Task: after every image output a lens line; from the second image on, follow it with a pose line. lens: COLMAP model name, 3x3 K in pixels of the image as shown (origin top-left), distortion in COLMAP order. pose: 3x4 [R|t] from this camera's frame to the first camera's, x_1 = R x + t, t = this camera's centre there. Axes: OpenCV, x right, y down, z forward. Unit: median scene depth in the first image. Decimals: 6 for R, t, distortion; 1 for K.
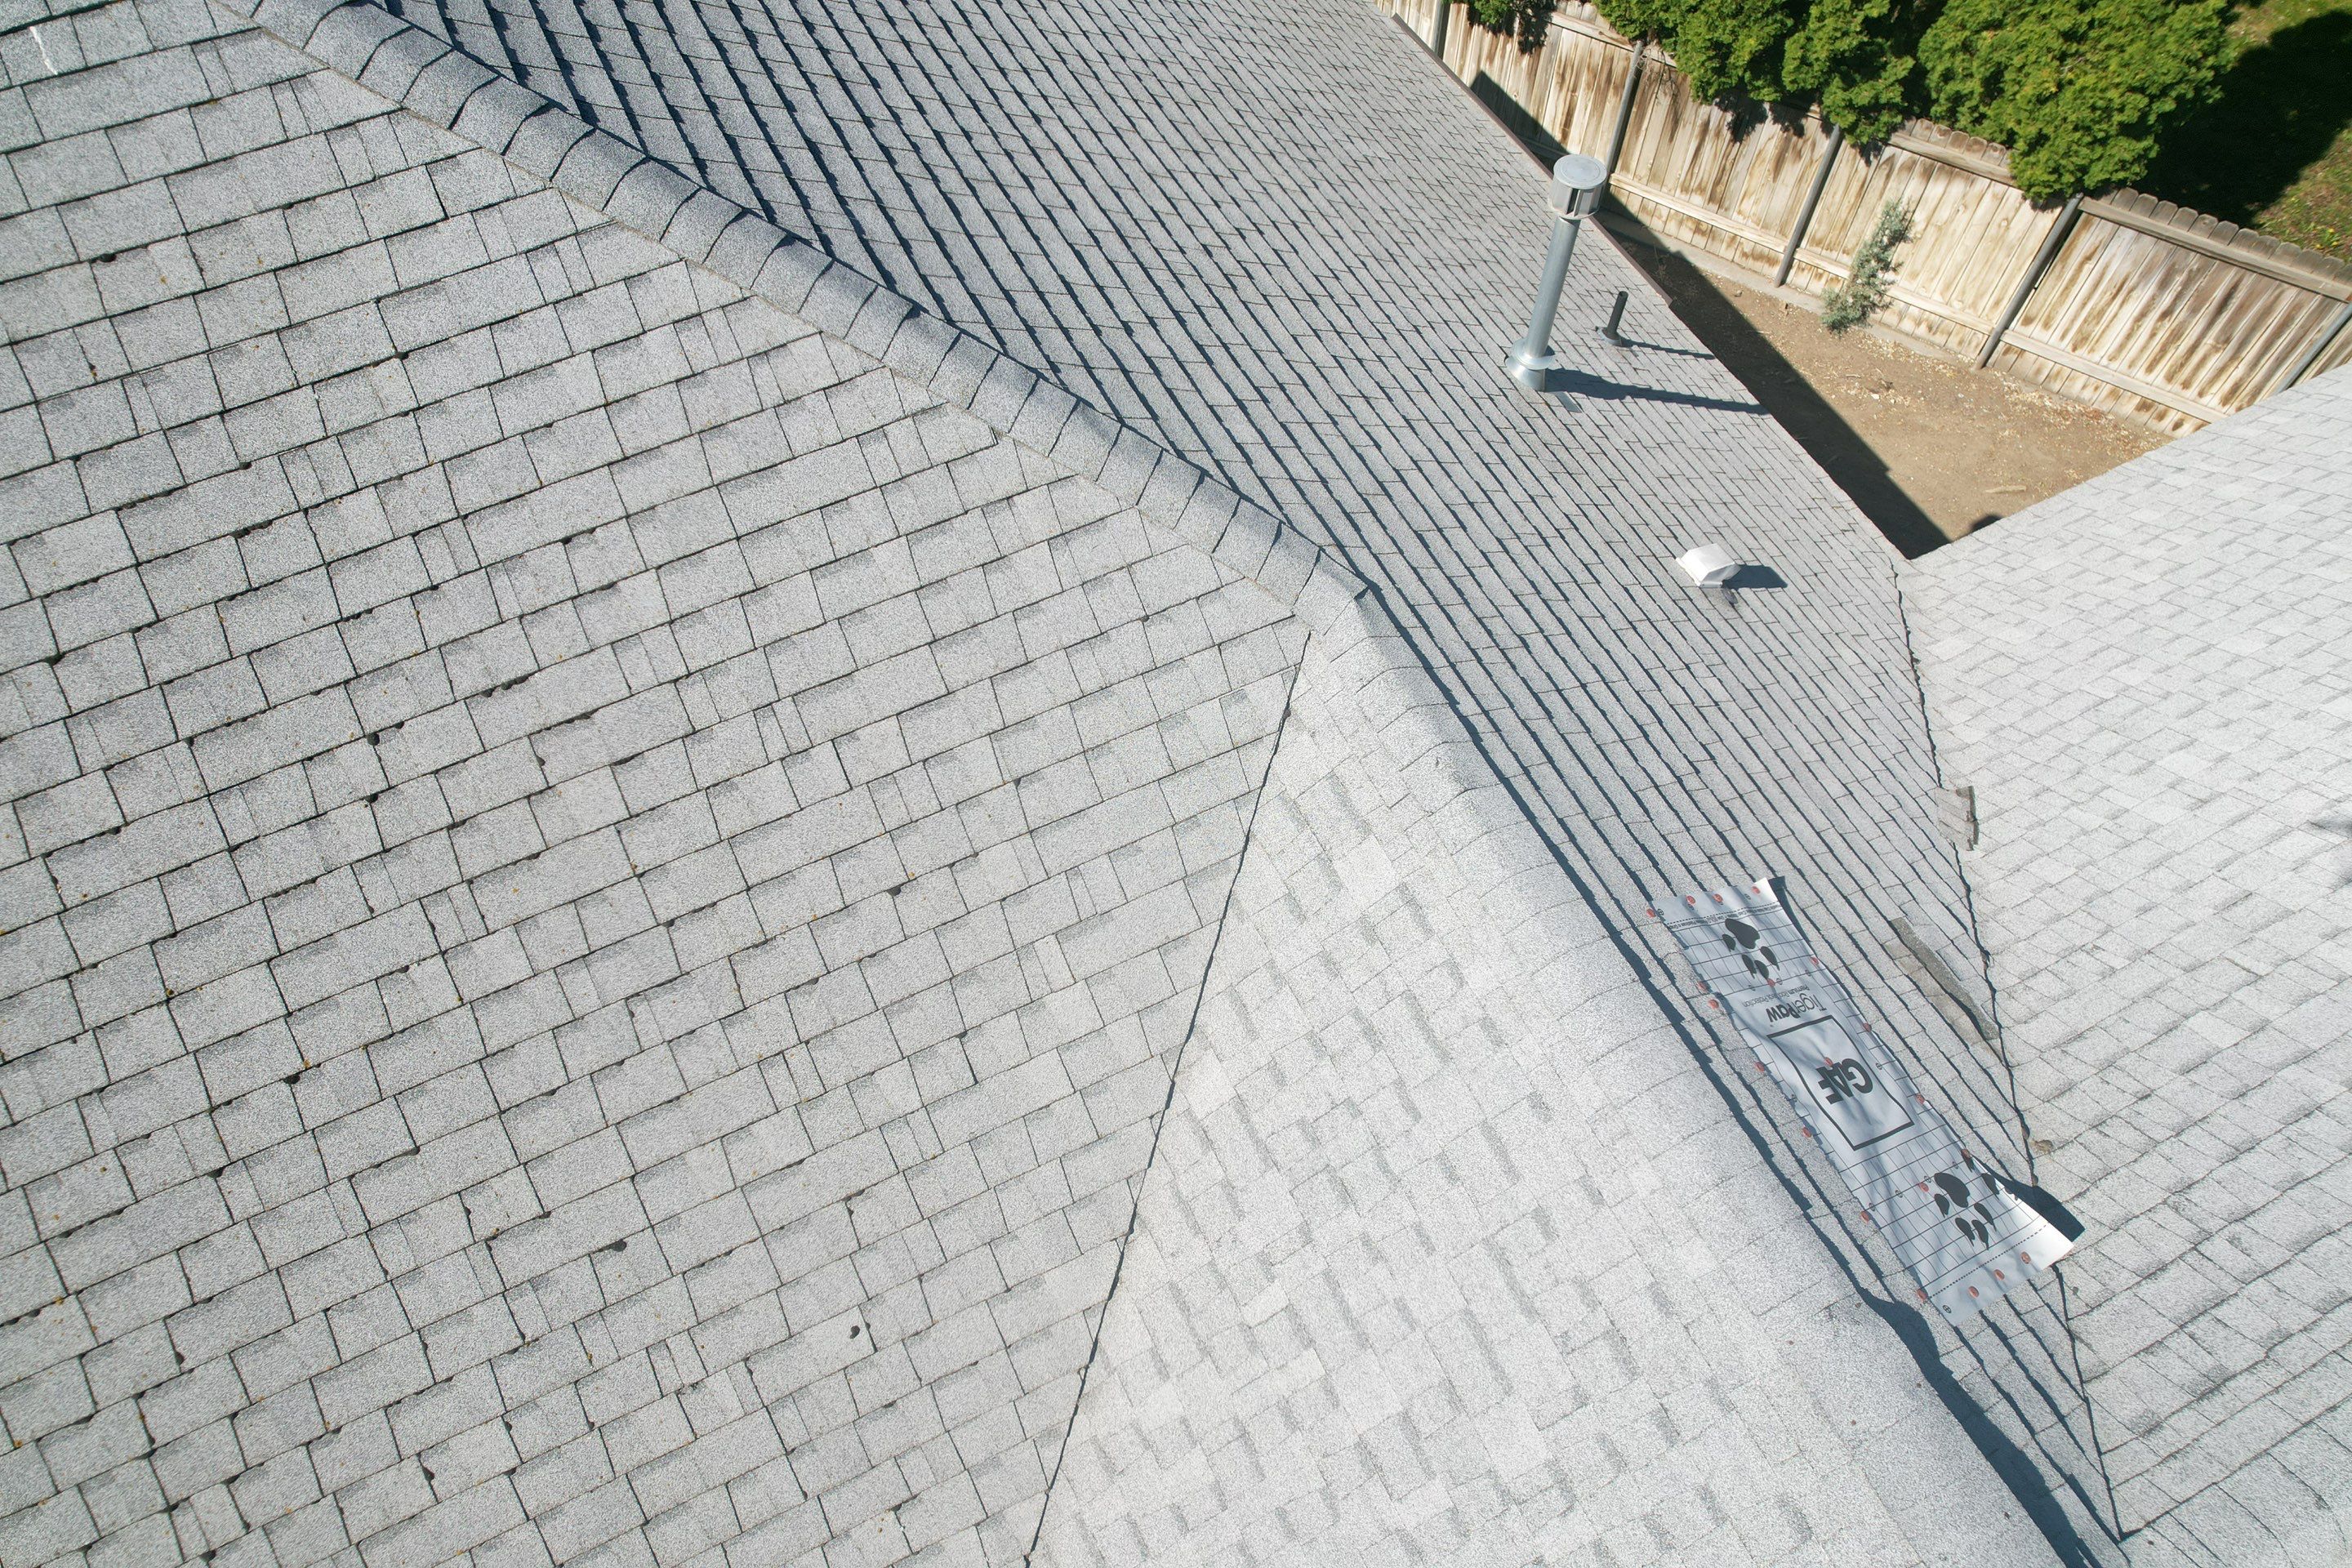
lens RADIAL K [[1508.2, 0, 1176.0], [0, 1508.2, 784.0], [0, 0, 1]] dist [-0.081328, 0.072670]
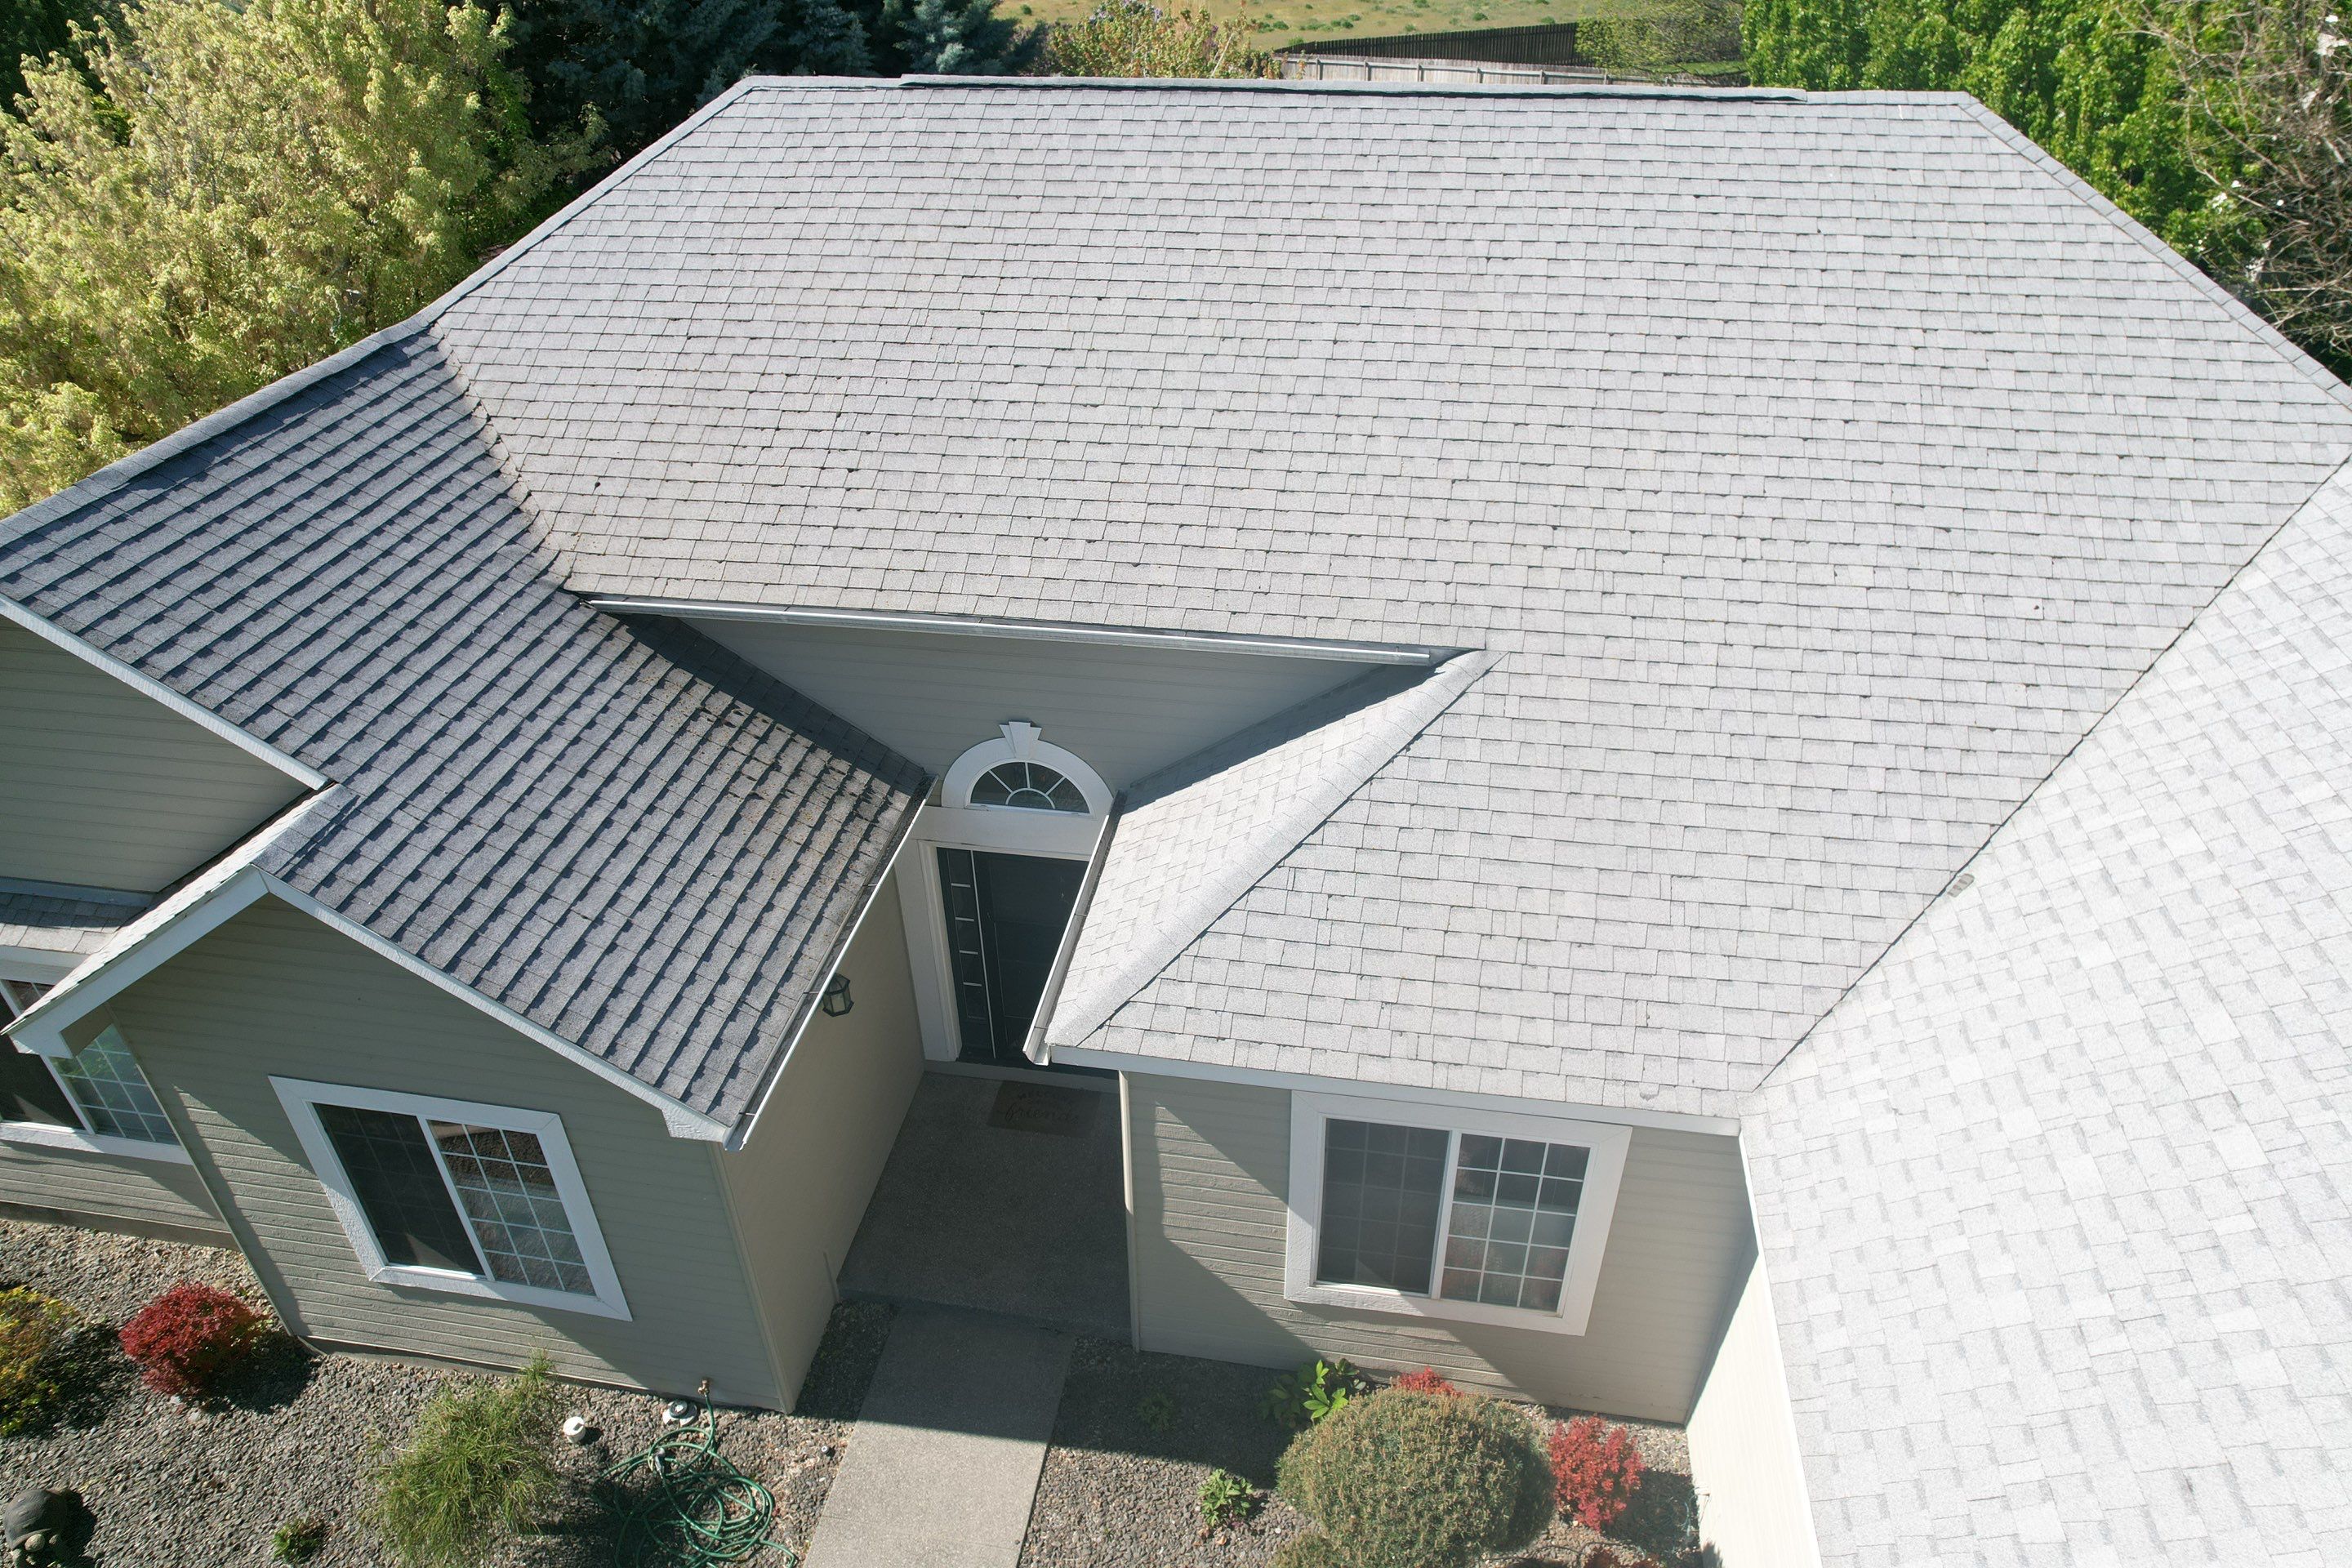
lens RADIAL K [[1508.2, 0, 1176.0], [0, 1508.2, 784.0], [0, 0, 1]] dist [-0.081328, 0.072670]
pose [[0.811154, 0.321186, -0.488742, -0.029801], [-0.496234, 0.820232, -0.284556, 0.519910], [0.309486, 0.473349, 0.824717, -0.287725]]
